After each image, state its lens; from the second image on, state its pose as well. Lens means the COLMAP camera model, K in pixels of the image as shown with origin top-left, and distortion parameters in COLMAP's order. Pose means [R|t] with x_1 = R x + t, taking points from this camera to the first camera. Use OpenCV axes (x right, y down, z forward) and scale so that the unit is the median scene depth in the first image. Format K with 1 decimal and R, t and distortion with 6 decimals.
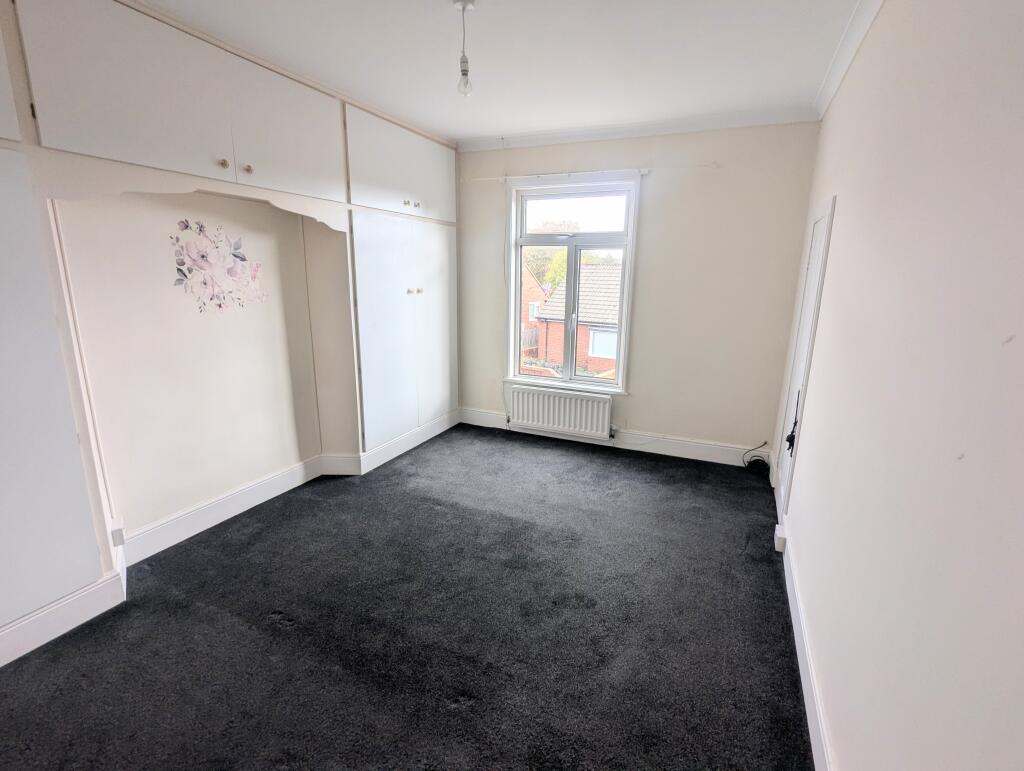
lens RADIAL K [[488.9, 0, 511.1], [0, 488.9, 382.7], [0, 0, 1]] dist [-0.000795, -0.000016]
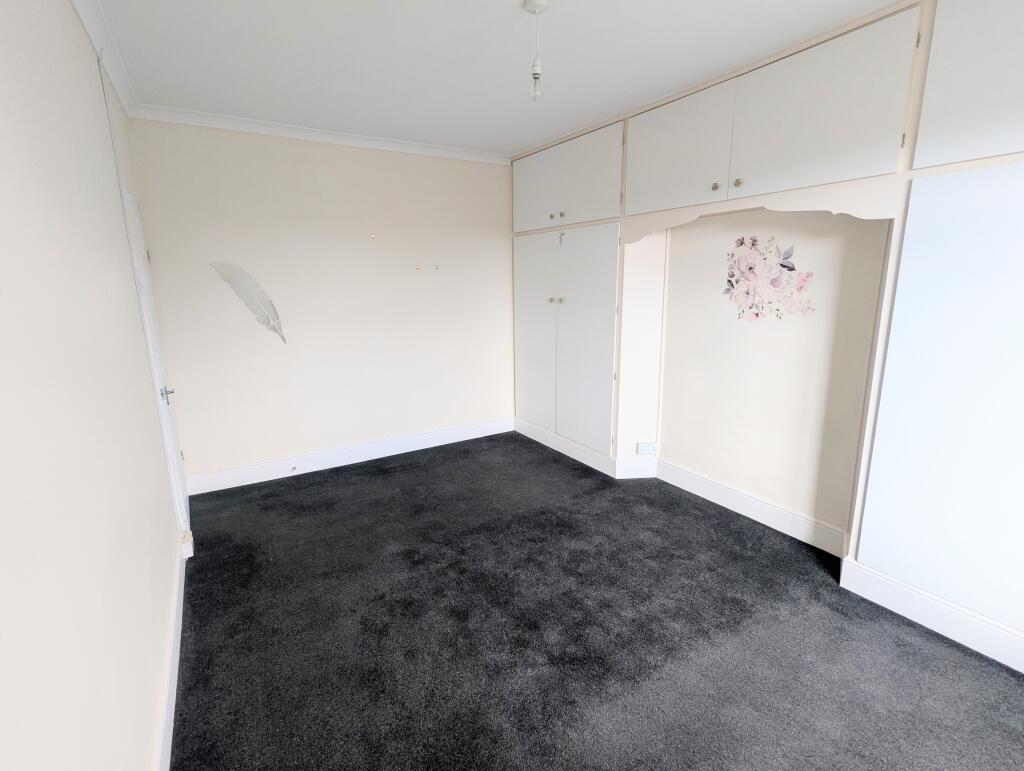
lens RADIAL K [[488.9, 0, 511.4], [0, 488.9, 387.2], [0, 0, 1]] dist [-0.000795, -0.000016]
pose [[-0.568920, 0.167963, -0.805058, 0.594692], [-0.178802, 0.930242, 0.320437, -0.264896], [0.802720, 0.326248, -0.499202, 1.197805]]
